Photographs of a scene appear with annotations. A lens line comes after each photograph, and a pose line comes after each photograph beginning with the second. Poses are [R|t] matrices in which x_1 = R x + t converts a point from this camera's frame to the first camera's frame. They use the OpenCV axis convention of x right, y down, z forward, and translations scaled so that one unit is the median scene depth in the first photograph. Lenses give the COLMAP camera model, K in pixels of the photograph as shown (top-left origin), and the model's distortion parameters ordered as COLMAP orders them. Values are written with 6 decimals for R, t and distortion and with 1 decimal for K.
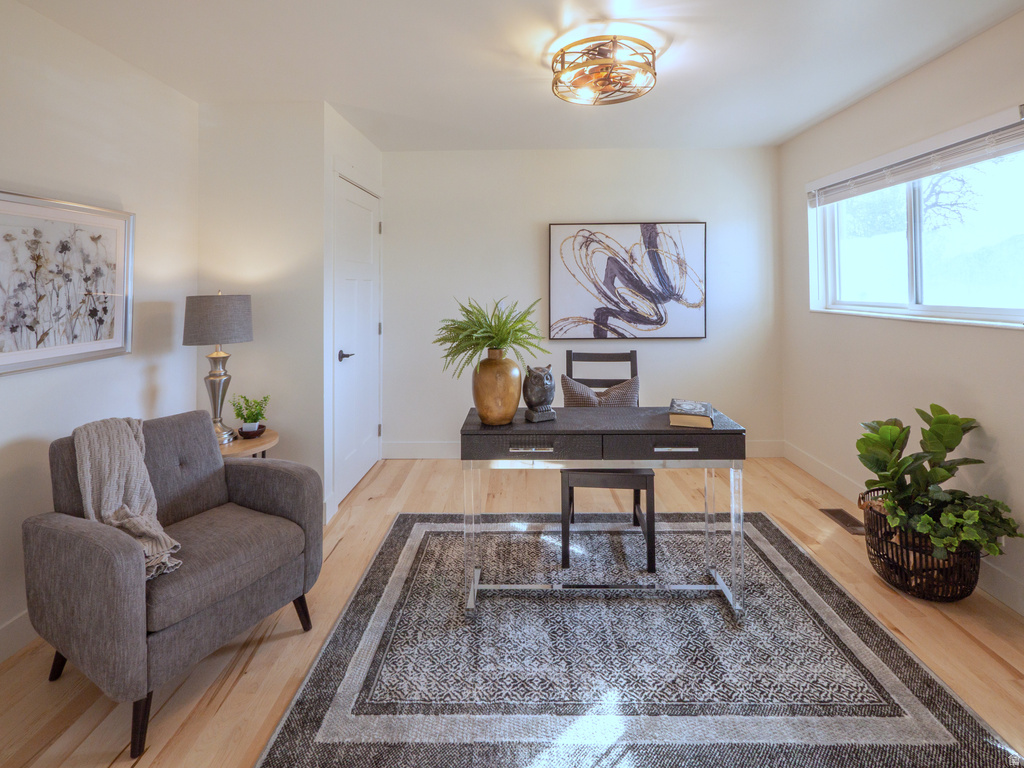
lens RADIAL K [[478.9, 0, 510.5], [0, 478.9, 280.6], [0, 0, 1]] dist [0.003049, -0.000163]
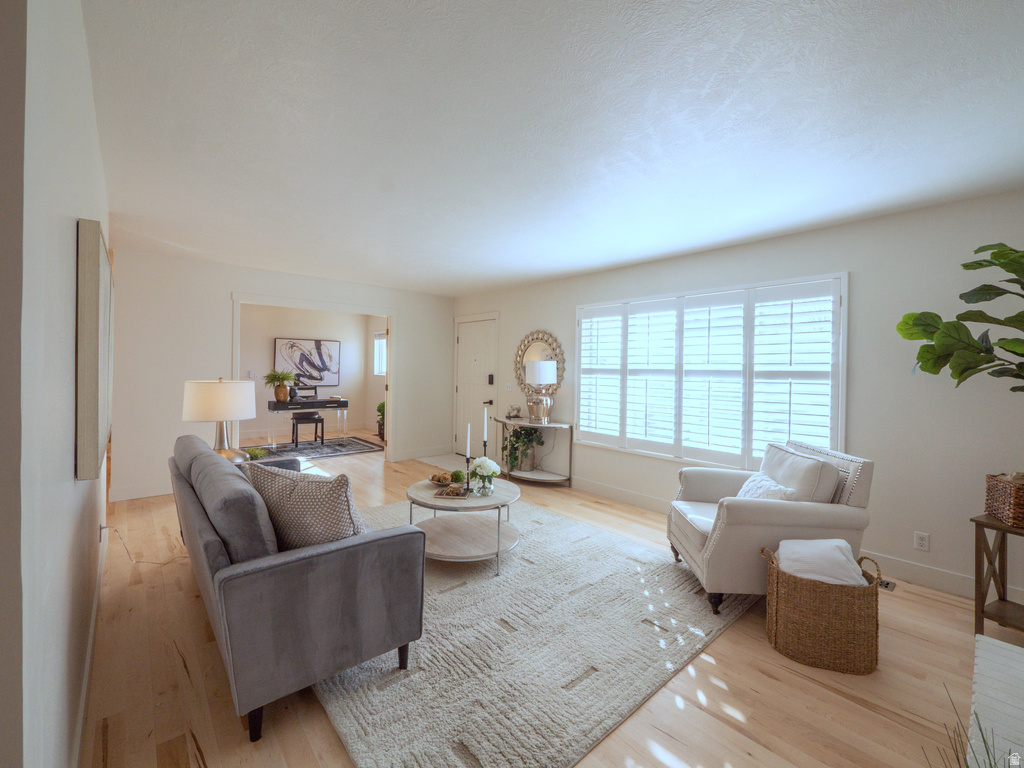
lens RADIAL K [[434.8, 0, 505.4], [0, 434.8, 375.8], [0, 0, 1]] dist [-0.001282, -0.000096]
pose [[0.728732, 0.009929, 0.684727, -0.623817], [-0.033778, 0.999199, 0.021460, -0.017440], [-0.683965, -0.038767, 0.728484, -1.514416]]
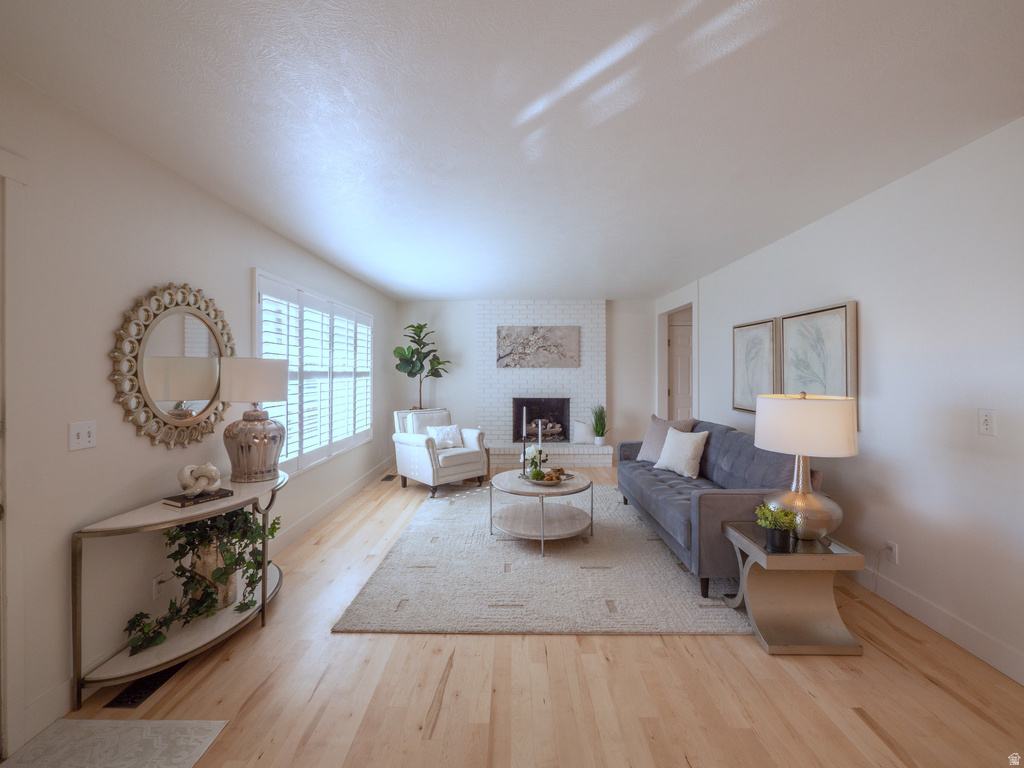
lens RADIAL K [[434.8, 0, 510.2], [0, 434.8, 376.4], [0, 0, 1]] dist [-0.001282, -0.000096]
pose [[-0.999409, 0.010632, -0.032687, 0.063607], [0.010832, 0.999924, -0.005948, 0.001613], [0.032621, -0.006298, -0.999448, 0.291600]]
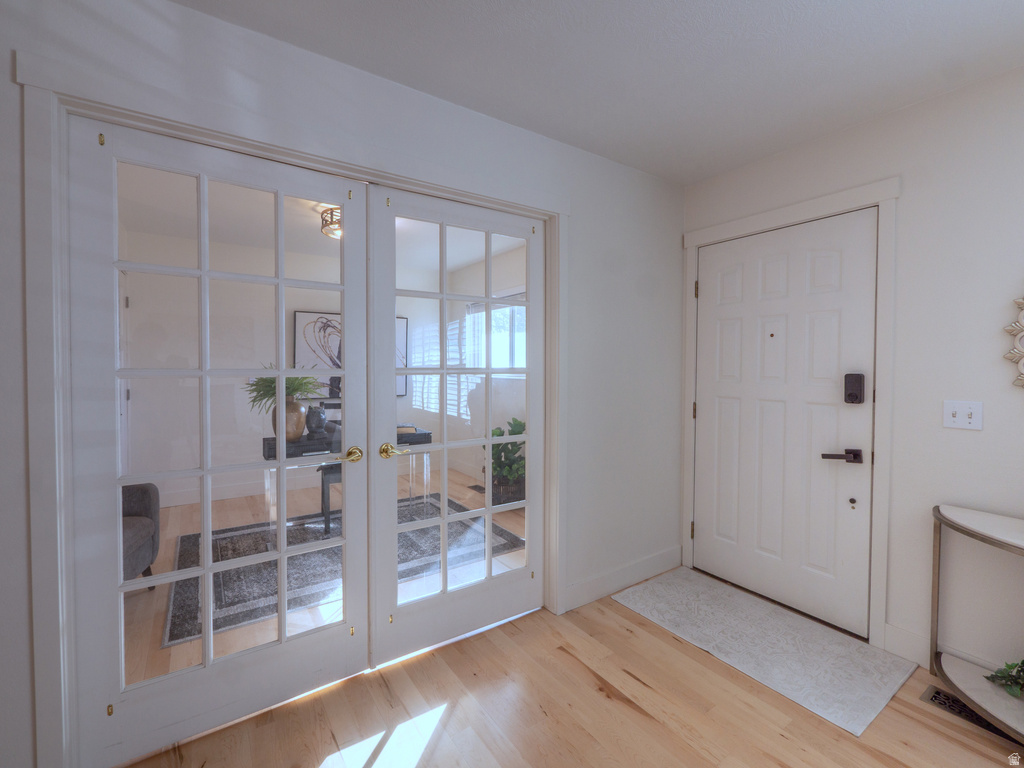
lens RADIAL K [[457.3, 0, 512.5], [0, 457.3, 382.7], [0, 0, 1]] dist [0.001491, -0.000188]
pose [[0.804510, -0.012334, 0.593811, -0.198373], [-0.017803, 0.998834, 0.044866, 0.010730], [-0.593672, -0.046666, 0.803353, -0.389139]]
